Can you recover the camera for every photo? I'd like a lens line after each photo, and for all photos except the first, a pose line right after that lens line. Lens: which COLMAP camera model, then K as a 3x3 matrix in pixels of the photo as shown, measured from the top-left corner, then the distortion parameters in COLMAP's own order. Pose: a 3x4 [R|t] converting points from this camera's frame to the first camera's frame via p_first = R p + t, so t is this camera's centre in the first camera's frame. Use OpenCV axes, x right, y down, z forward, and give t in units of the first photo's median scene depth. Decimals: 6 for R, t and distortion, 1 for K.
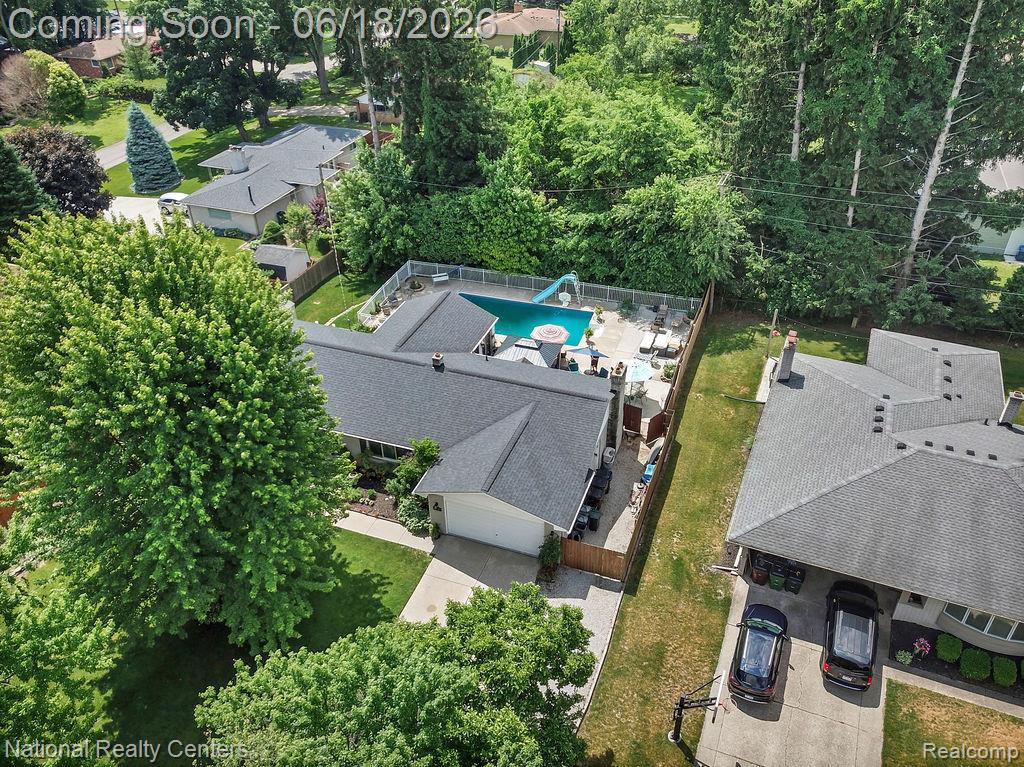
lens RADIAL K [[793.7, 0, 514.8], [0, 793.7, 405.0], [0, 0, 1]] dist [0.005386, 0.000228]
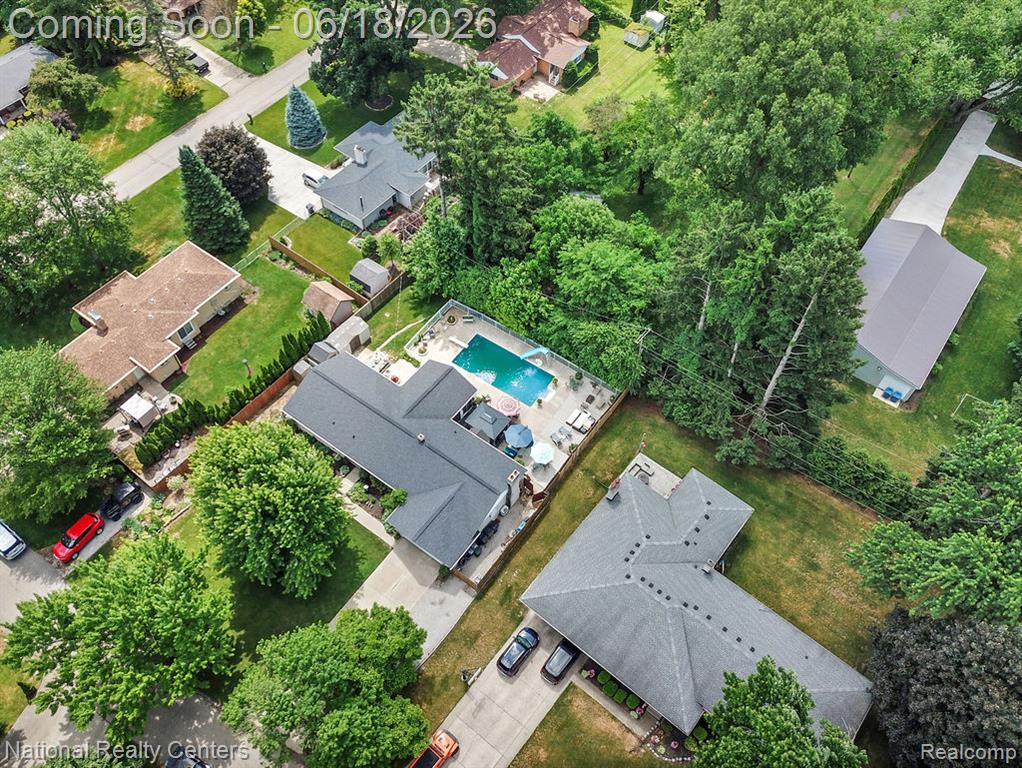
lens RADIAL K [[792.2, 0, 513.8], [0, 792.2, 405.4], [0, 0, 1]] dist [0.005386, 0.000228]
pose [[0.959720, 0.250051, -0.128111, 0.237647], [-0.188981, 0.911935, 0.364227, -0.618715], [0.207904, -0.325345, 0.922457, -0.428867]]
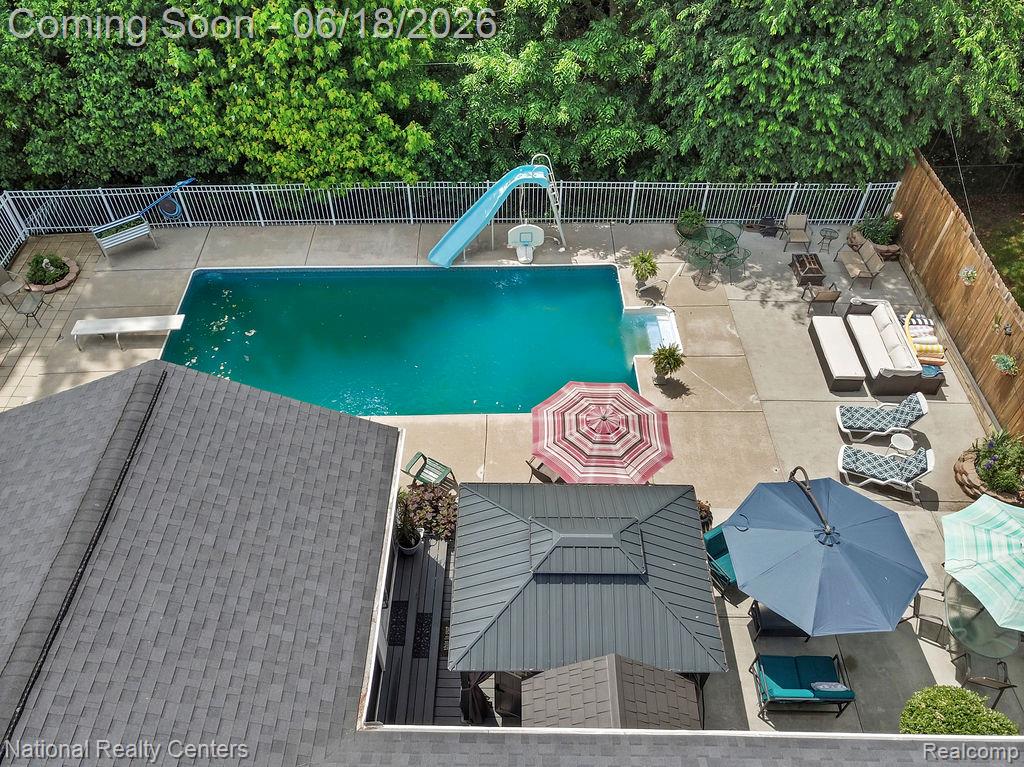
lens RADIAL K [[796.6, 0, 512.0], [0, 796.6, 383.5], [0, 0, 1]] dist [-0.001412, -0.002602]
pose [[0.942470, -0.225318, 0.246944, -0.041838], [0.177836, 0.963447, 0.200359, -0.150321], [-0.283062, -0.144917, 0.948090, 0.697340]]
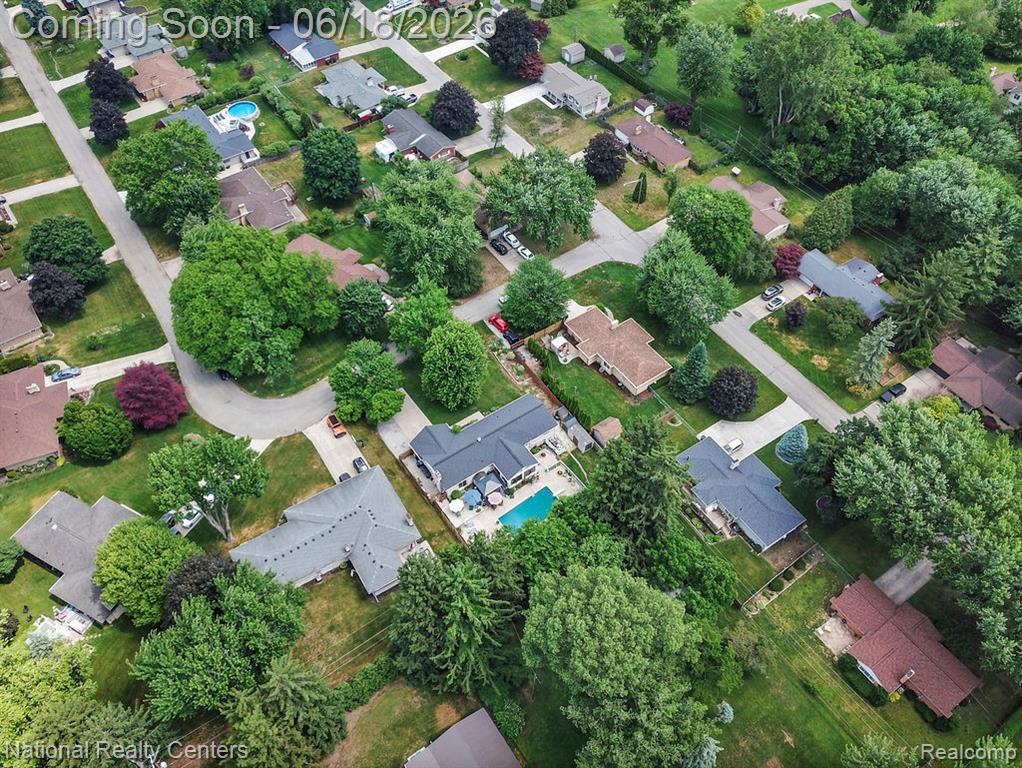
lens RADIAL K [[776.6, 0, 512.5], [0, 776.6, 400.8], [0, 0, 1]] dist [0.008487, -0.007668]
pose [[-0.576055, 0.659502, -0.482926, 0.953742], [-0.462230, 0.224449, 0.857885, -2.197056], [0.674169, 0.717412, 0.175546, 0.326532]]
